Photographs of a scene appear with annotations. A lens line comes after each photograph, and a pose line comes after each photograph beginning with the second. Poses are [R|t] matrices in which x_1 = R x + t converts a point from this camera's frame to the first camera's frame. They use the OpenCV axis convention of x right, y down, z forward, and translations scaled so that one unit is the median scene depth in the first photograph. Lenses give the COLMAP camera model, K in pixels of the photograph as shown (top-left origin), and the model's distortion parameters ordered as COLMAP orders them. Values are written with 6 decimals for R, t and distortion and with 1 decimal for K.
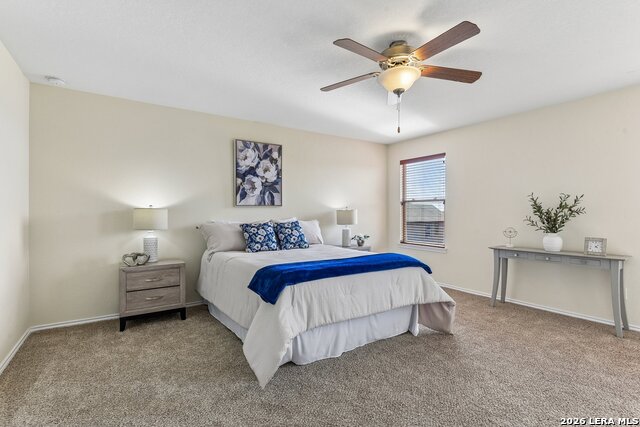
lens RADIAL K [[298.2, 0, 319.5], [0, 298.2, 212.1], [0, 0, 1]] dist [-0.002663, -0.000941]
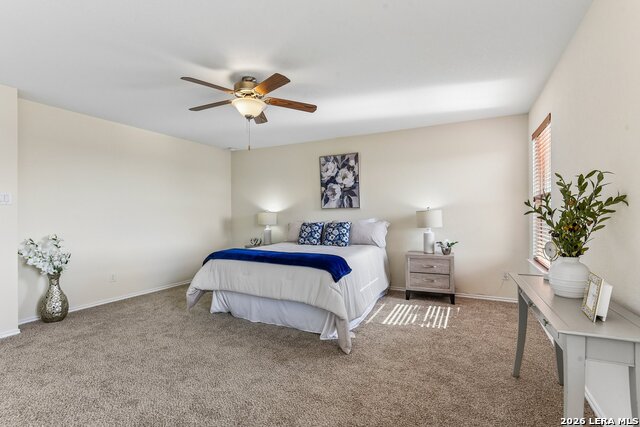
lens RADIAL K [[302.0, 0, 320.2], [0, 302.0, 215.5], [0, 0, 1]] dist [-0.002130, -0.000967]
pose [[0.500453, 0.002612, -0.865760, 0.832303], [0.004847, 0.999971, 0.005819, -0.000298], [0.865750, -0.007109, 0.500426, 0.350266]]
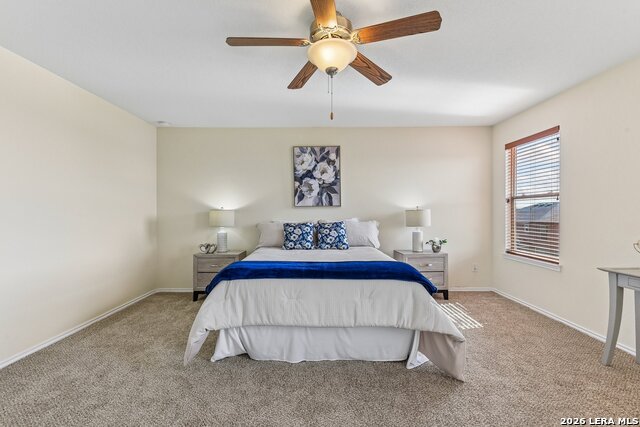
lens RADIAL K [[290.5, 0, 320.0], [0, 290.5, 213.5], [0, 0, 1]] dist [0.002024, -0.000412]
pose [[0.833844, -0.000796, -0.552000, 0.389243], [0.002579, 0.999994, 0.002455, 0.000900], [0.551994, -0.003471, 0.833841, 0.159169]]
